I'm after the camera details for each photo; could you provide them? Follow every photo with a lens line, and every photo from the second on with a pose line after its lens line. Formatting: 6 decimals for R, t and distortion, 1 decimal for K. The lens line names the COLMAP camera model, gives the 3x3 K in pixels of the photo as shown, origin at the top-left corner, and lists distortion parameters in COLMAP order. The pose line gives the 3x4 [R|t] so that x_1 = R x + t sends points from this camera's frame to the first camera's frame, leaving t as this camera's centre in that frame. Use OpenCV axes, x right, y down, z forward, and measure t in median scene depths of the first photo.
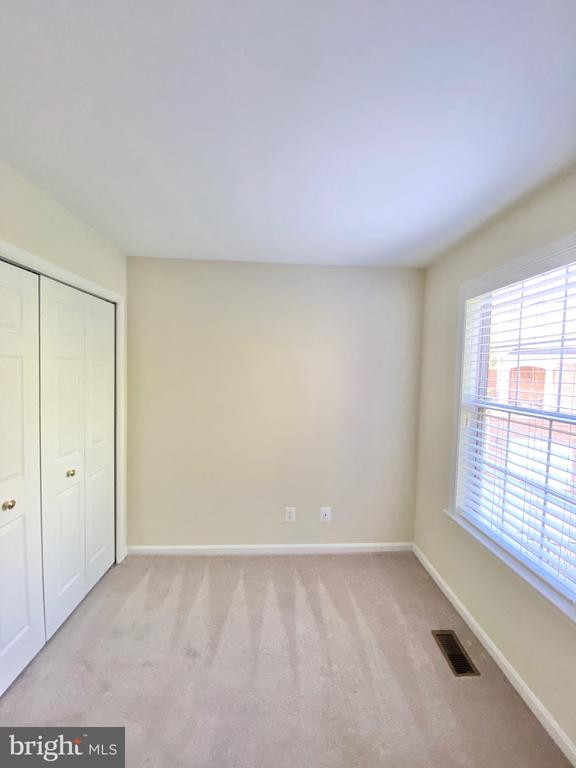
lens RADIAL K [[309.8, 0, 281.9], [0, 309.8, 387.7], [0, 0, 1]] dist [-0.011587, -0.003314]
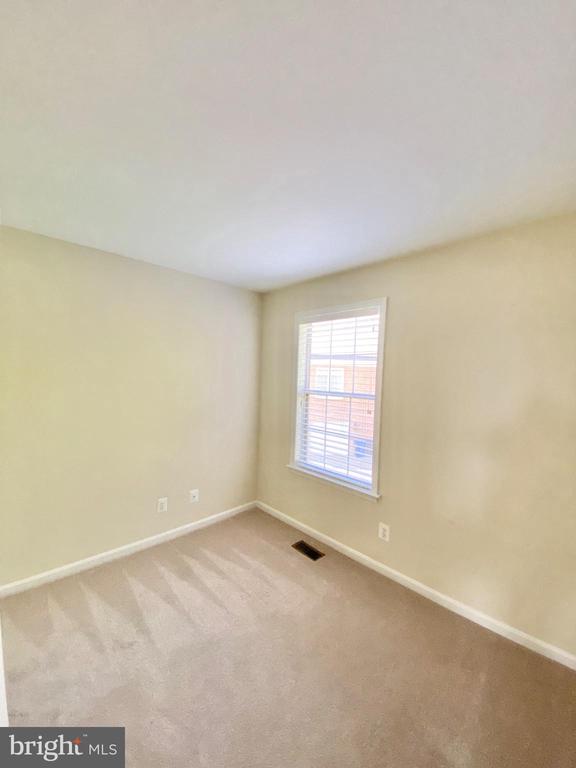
lens RADIAL K [[309.8, 0, 283.5], [0, 309.8, 380.1], [0, 0, 1]] dist [-0.011587, -0.003314]
pose [[0.758650, -0.023472, 0.651076, -0.462374], [0.032788, 0.999460, -0.002173, -0.006180], [-0.650673, 0.022996, 0.759010, -0.123124]]
